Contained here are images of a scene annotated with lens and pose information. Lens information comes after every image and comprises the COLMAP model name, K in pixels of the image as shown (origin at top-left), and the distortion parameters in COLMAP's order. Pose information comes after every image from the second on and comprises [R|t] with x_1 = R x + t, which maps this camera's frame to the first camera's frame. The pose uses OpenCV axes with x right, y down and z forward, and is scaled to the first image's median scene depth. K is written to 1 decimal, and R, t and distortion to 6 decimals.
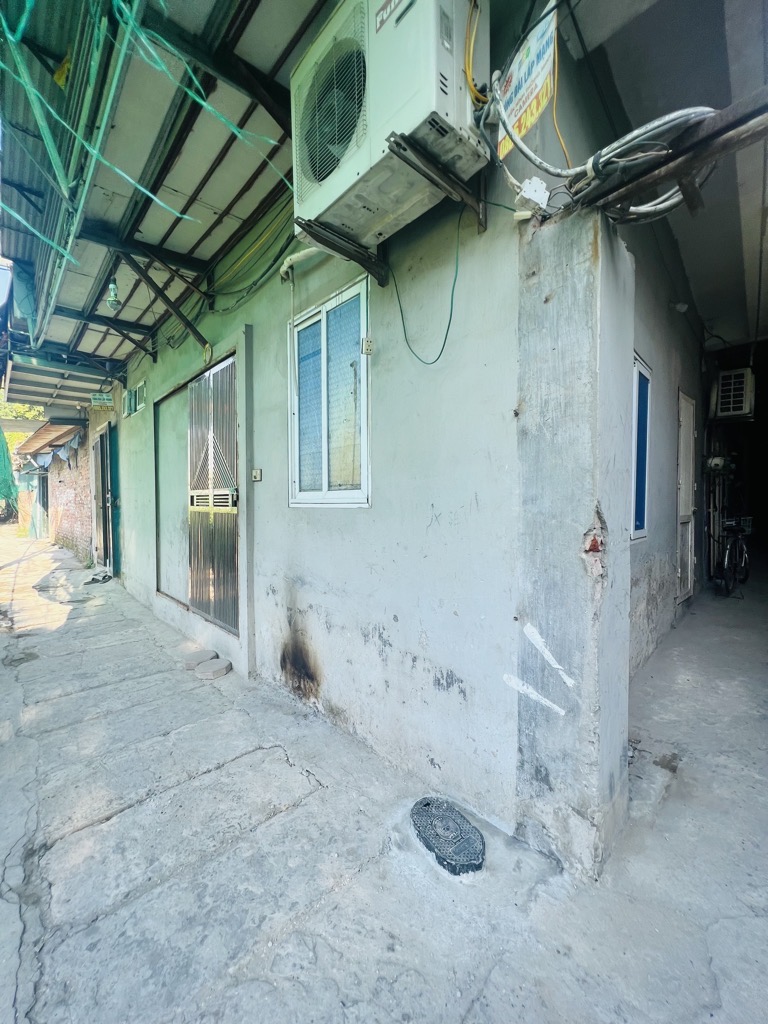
lens RADIAL K [[407.0, 0, 384.0], [0, 407.0, 512.0], [0, 0, 1]] dist [-0.001704, 0.000011]
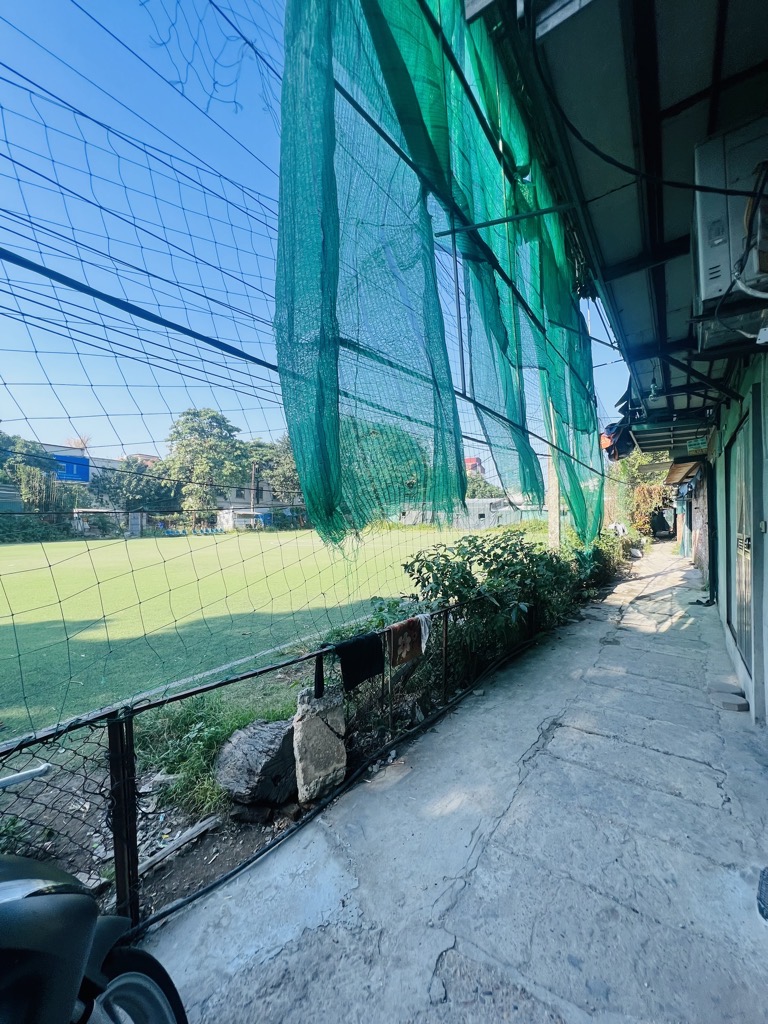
lens RADIAL K [[407.0, 0, 384.0], [0, 407.0, 512.0], [0, 0, 1]] dist [-0.001704, 0.000011]
pose [[0.179812, -0.010849, -0.983641, 1.022071], [-0.027626, 0.999489, -0.016074, -0.163678], [0.983313, 0.030065, 0.179420, -0.242381]]
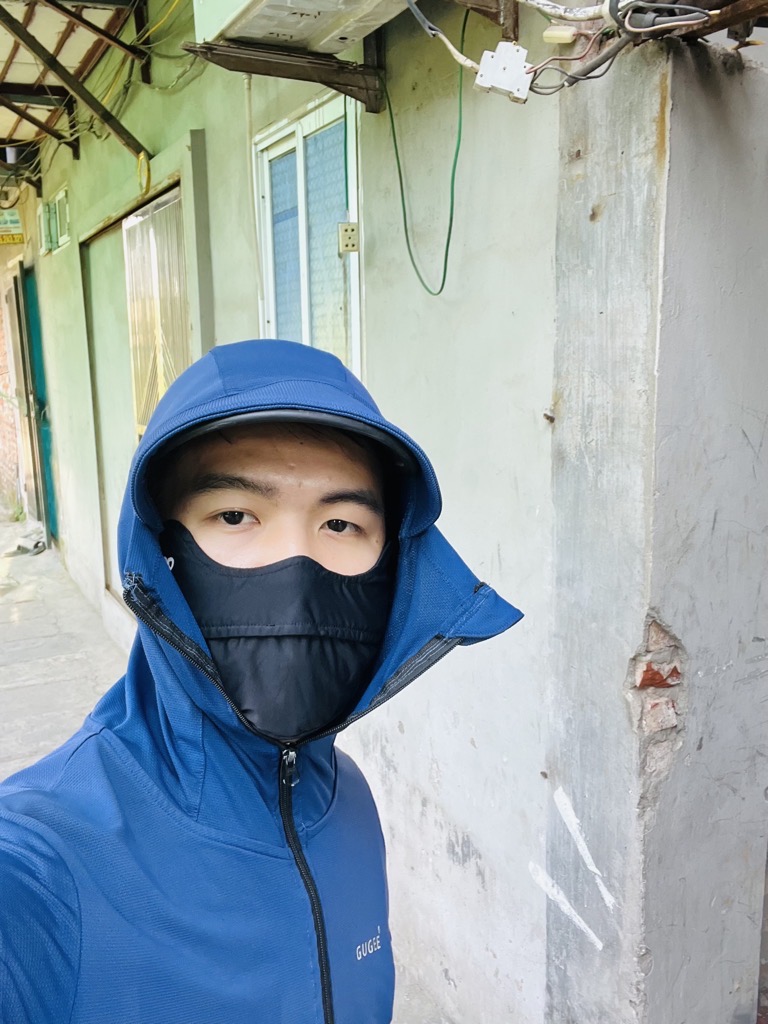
lens RADIAL K [[898.3, 0, 384.0], [0, 898.3, 512.0], [0, 0, 1]] dist [0.050753, -0.014819]
pose [[0.964455, 0.033123, -0.262164, 0.425243], [0.006824, 0.988660, 0.150016, -0.296533], [0.264160, -0.146473, 0.953292, -0.221191]]
